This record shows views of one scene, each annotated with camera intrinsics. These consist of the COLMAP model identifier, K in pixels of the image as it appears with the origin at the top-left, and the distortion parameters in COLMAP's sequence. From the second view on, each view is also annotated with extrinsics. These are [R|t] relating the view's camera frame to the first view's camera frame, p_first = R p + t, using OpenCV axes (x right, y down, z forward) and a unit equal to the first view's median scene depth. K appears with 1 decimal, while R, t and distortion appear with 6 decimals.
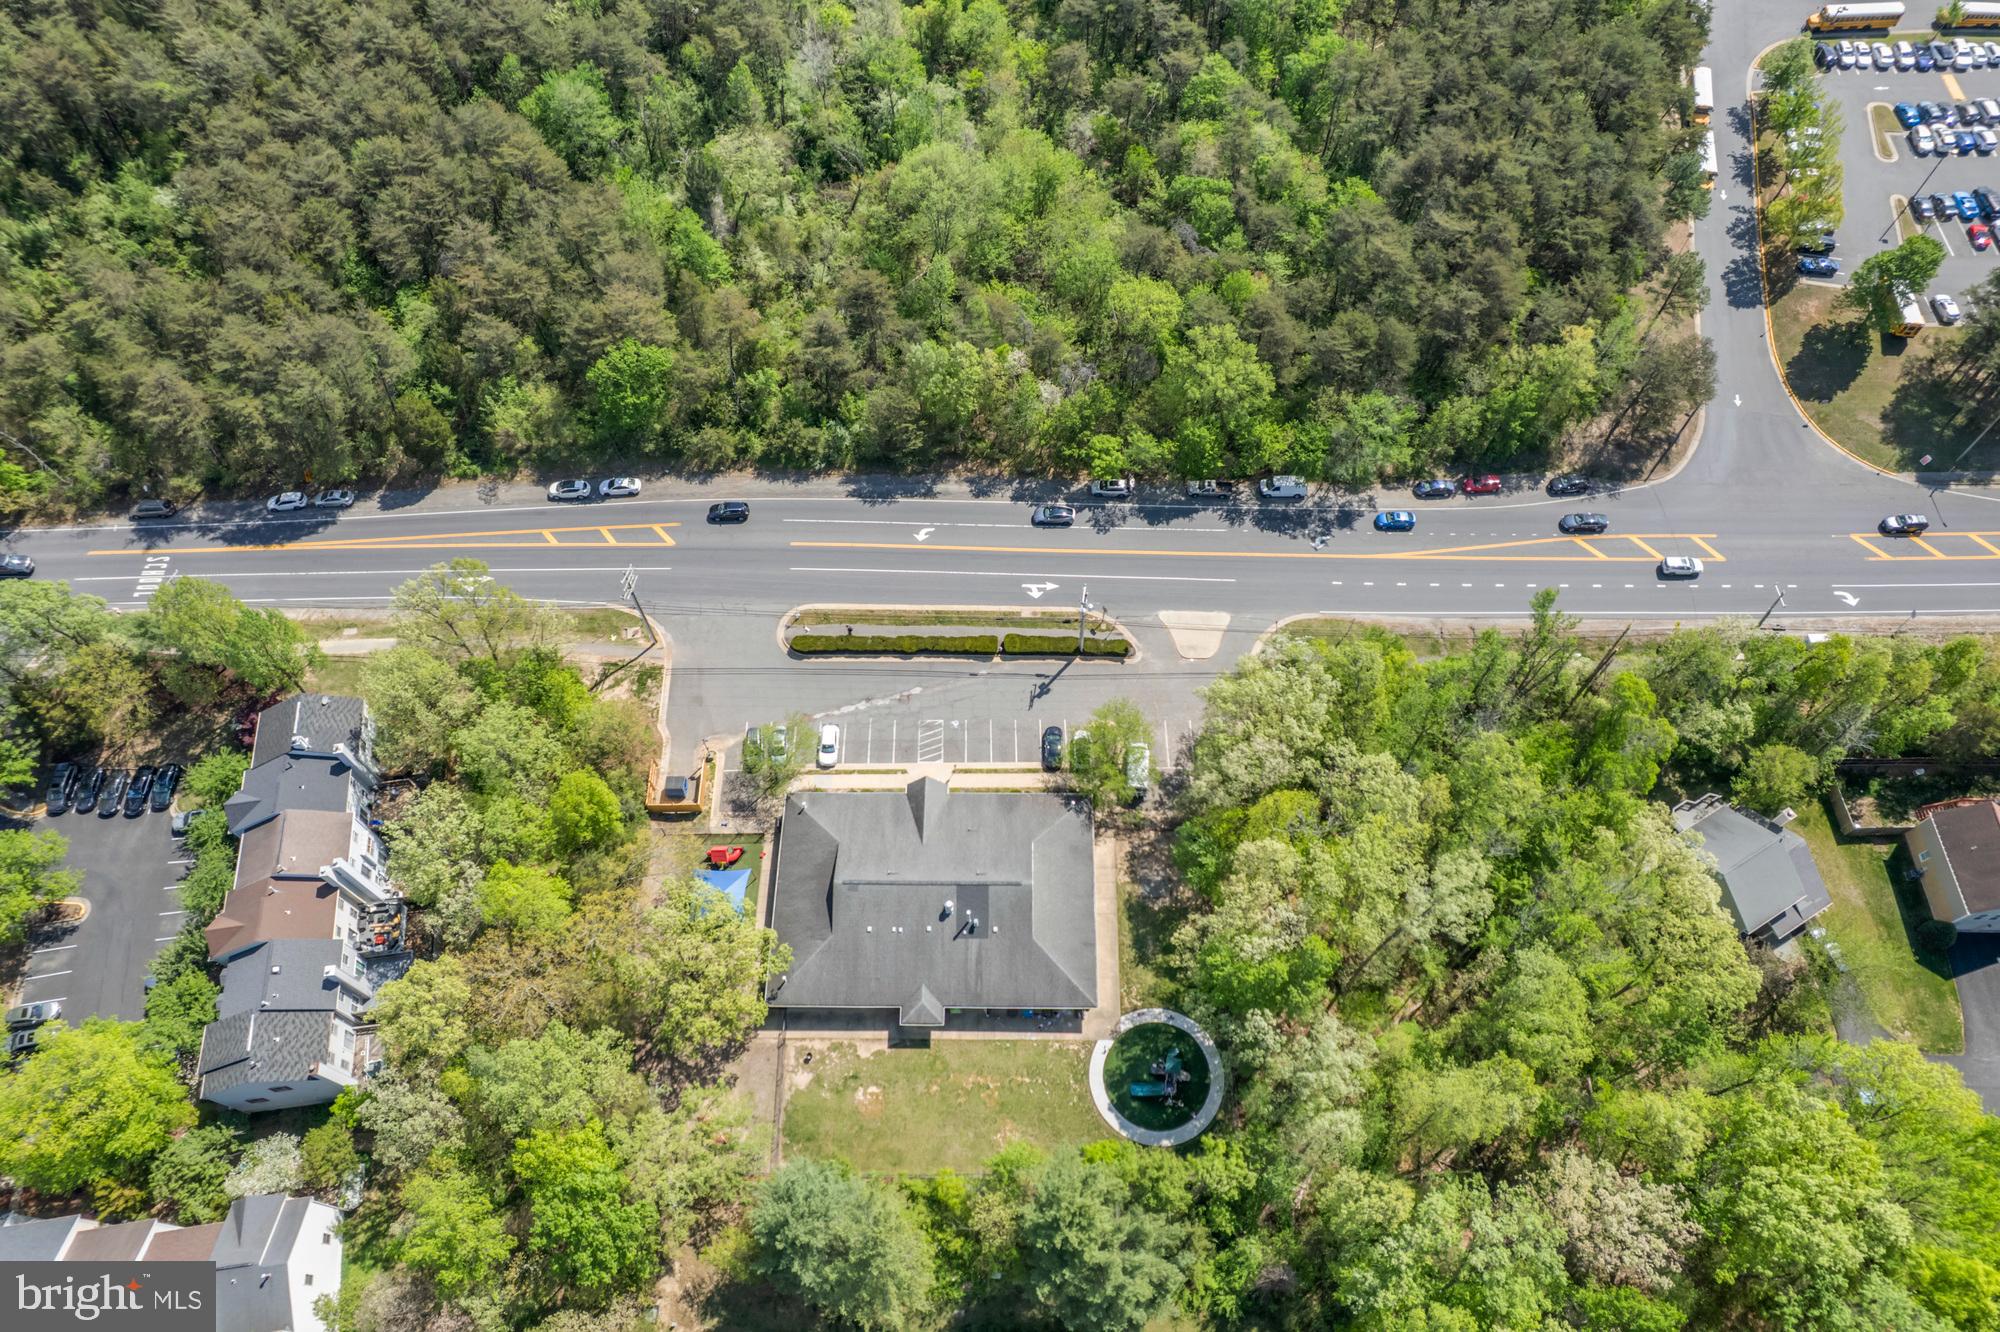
lens RADIAL K [[1276.8, 0, 1002.1], [0, 1276.8, 669.6], [0, 0, 1]] dist [-0.060528, 0.054521]
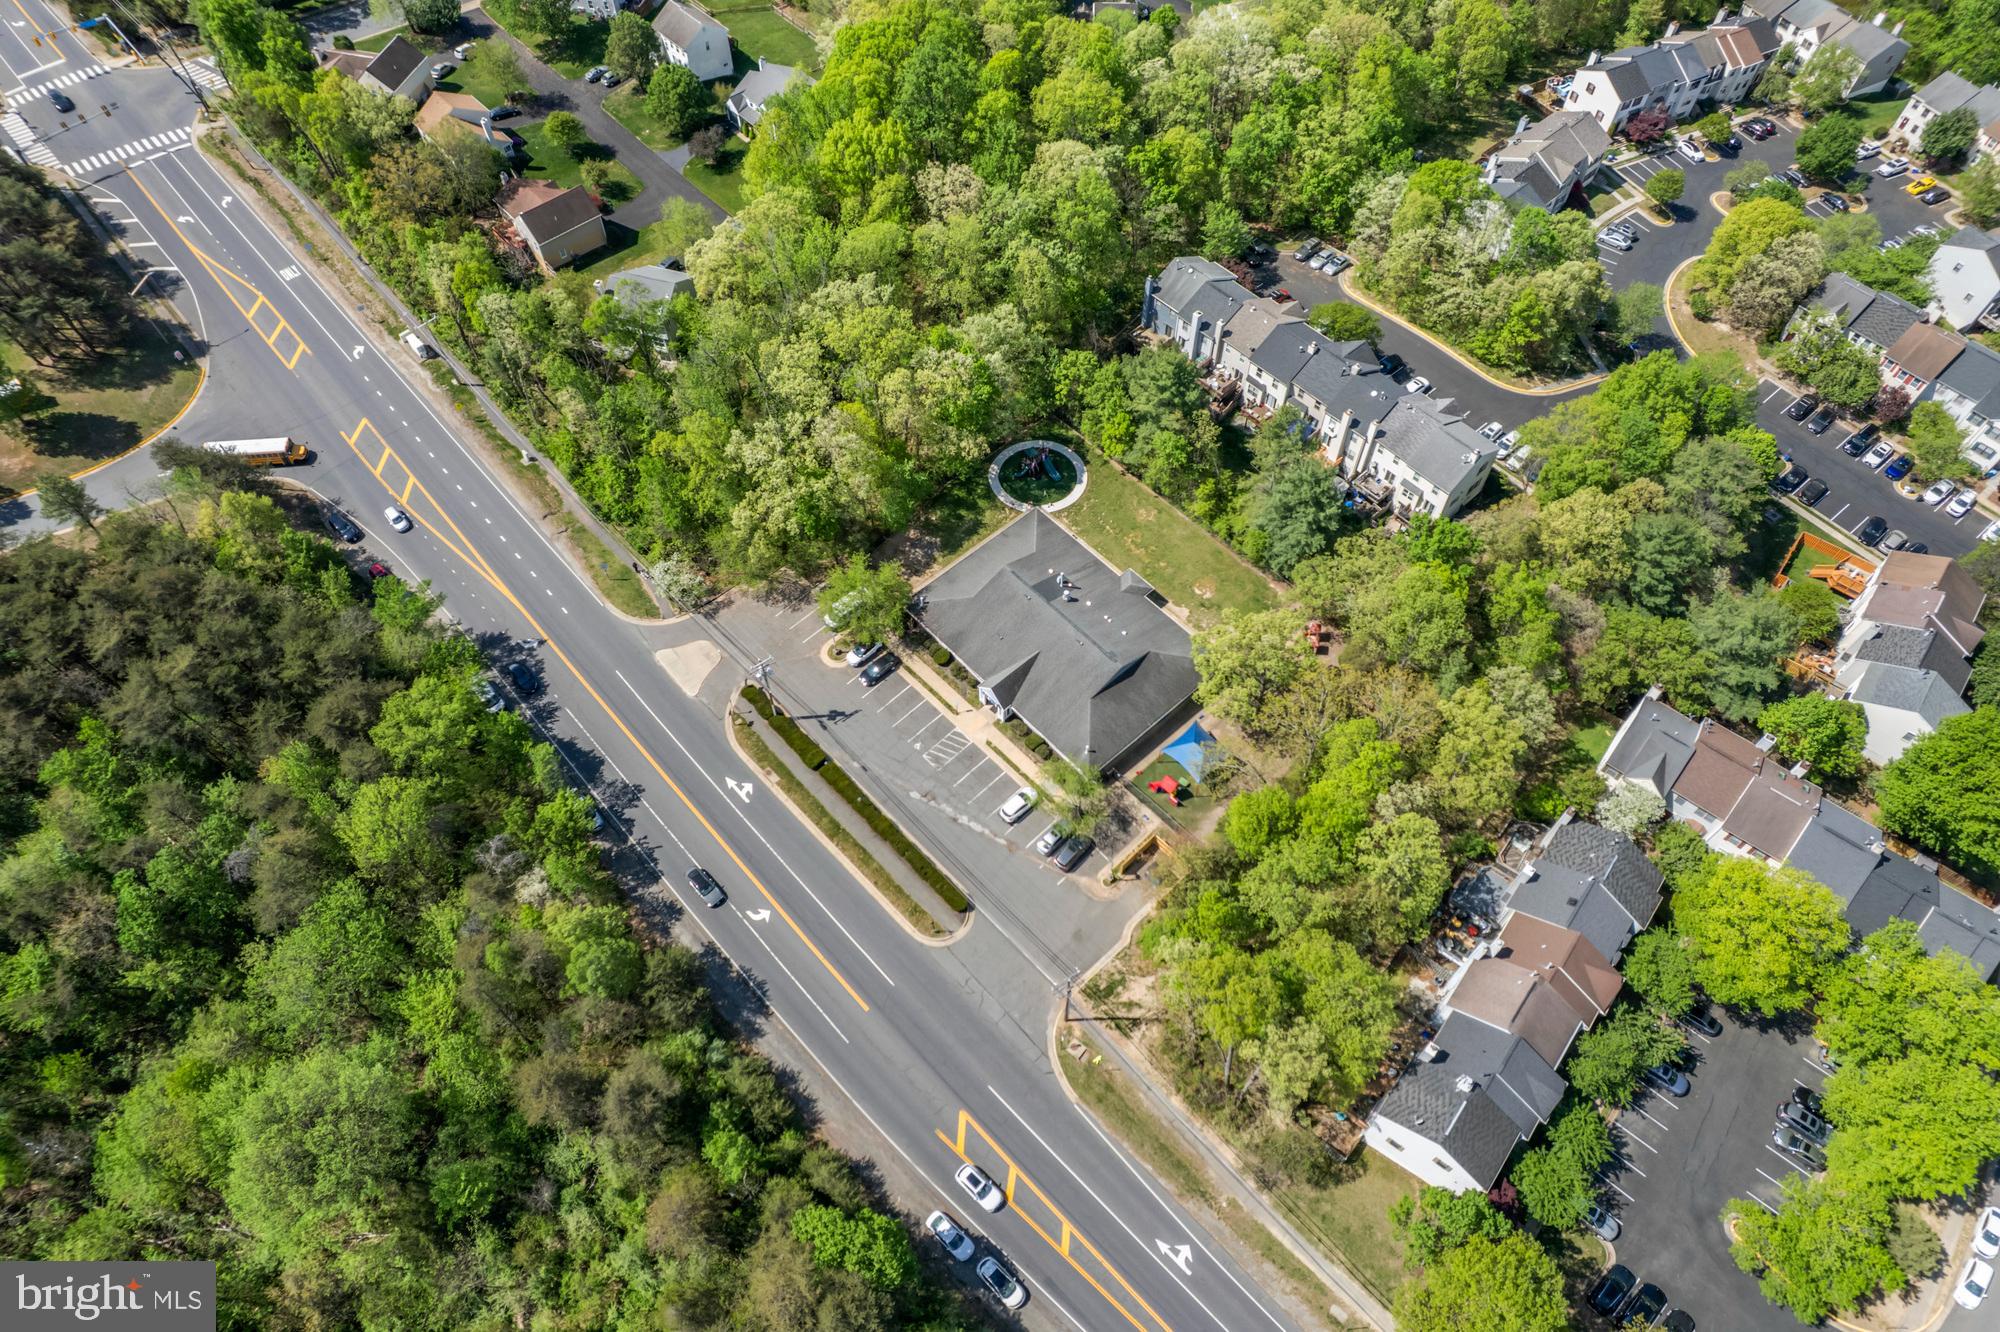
lens RADIAL K [[1276.8, 0, 999.1], [0, 1276.8, 668.9], [0, 0, 1]] dist [-0.060528, 0.054521]
pose [[-0.679606, -0.606207, 0.413096, -0.461688], [0.641227, -0.217379, 0.735917, -0.649615], [-0.356320, 0.765022, 0.536449, 0.368690]]
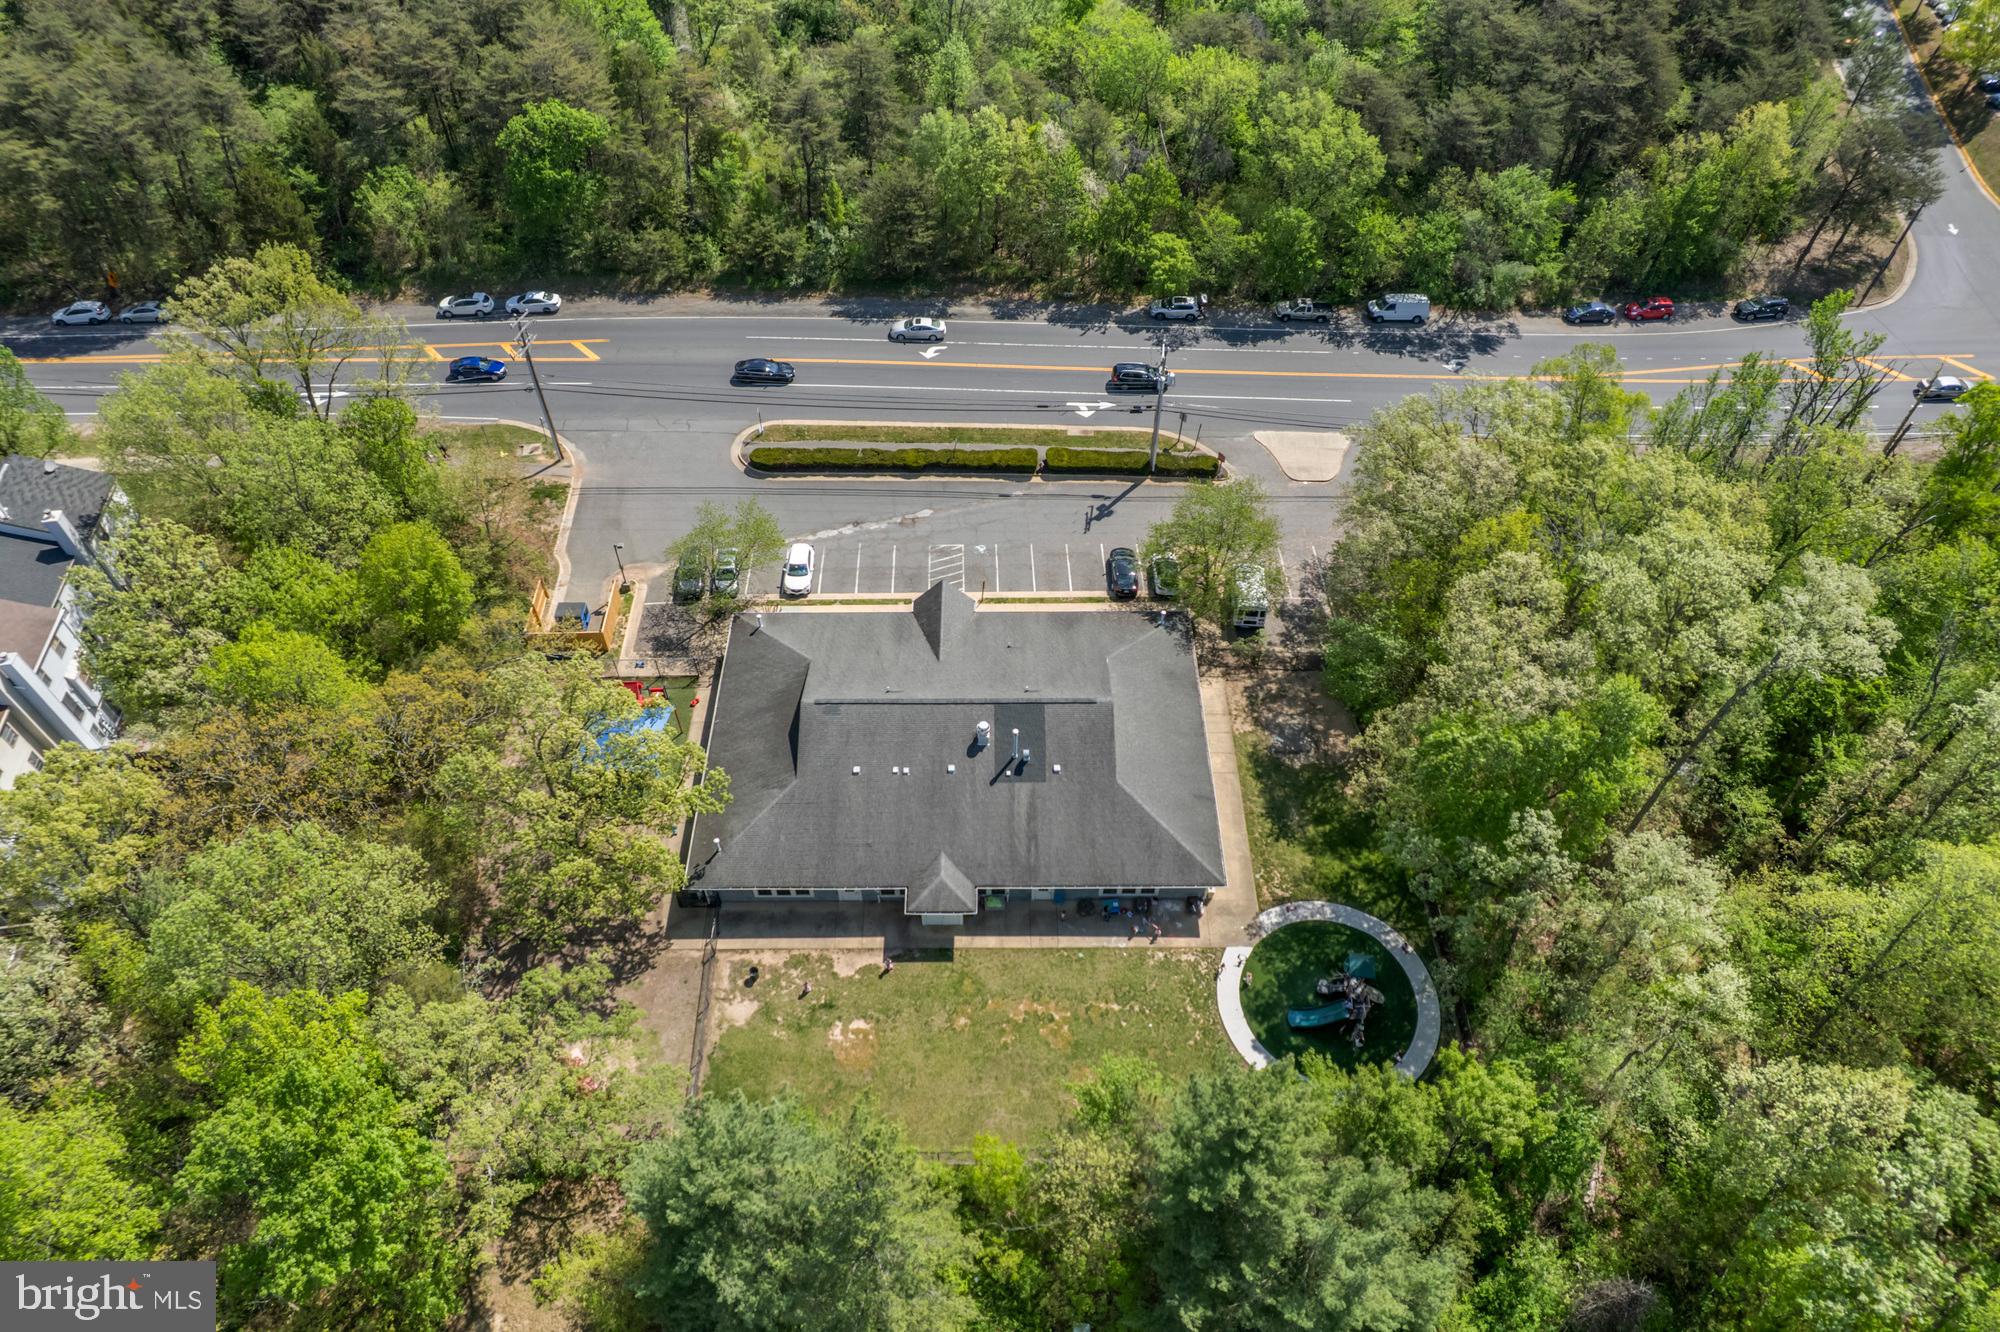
lens RADIAL K [[1276.8, 0, 1000.3], [0, 1276.8, 670.3], [0, 0, 1]] dist [-0.060528, 0.054521]
pose [[0.999848, -0.004249, 0.016931, -0.037556], [0.007446, 0.981071, -0.193506, 0.239194], [-0.015788, 0.193603, 0.980953, 0.320707]]
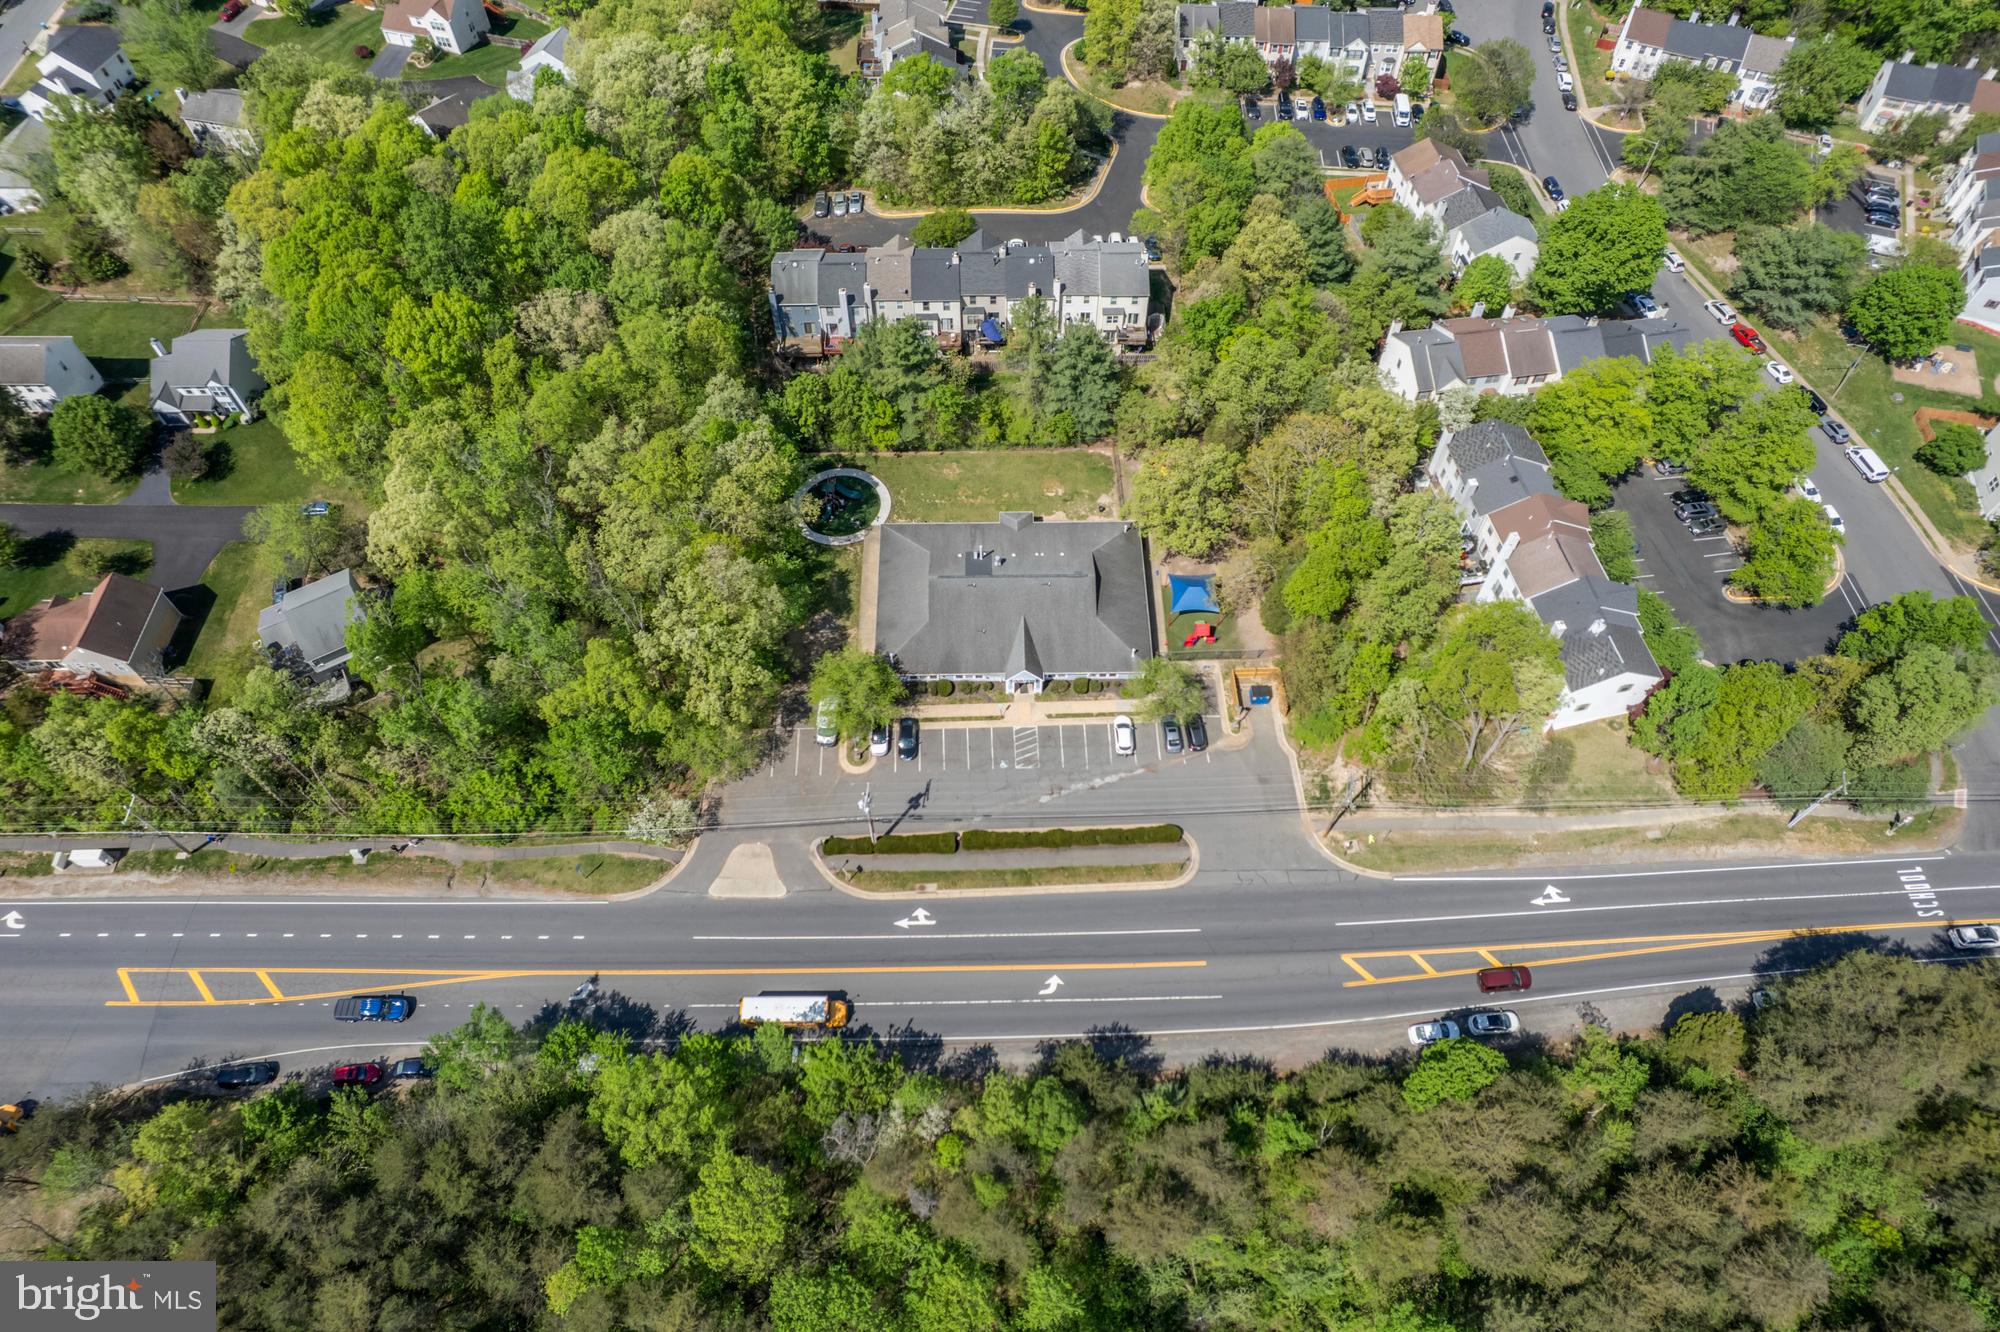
lens RADIAL K [[1276.8, 0, 996.7], [0, 1276.8, 667.7], [0, 0, 1]] dist [-0.060528, 0.054521]
pose [[-0.999721, 0.023429, -0.003044, -0.029554], [-0.013305, -0.451846, 0.891997, -0.813815], [0.019524, 0.891788, 0.452031, 0.463571]]
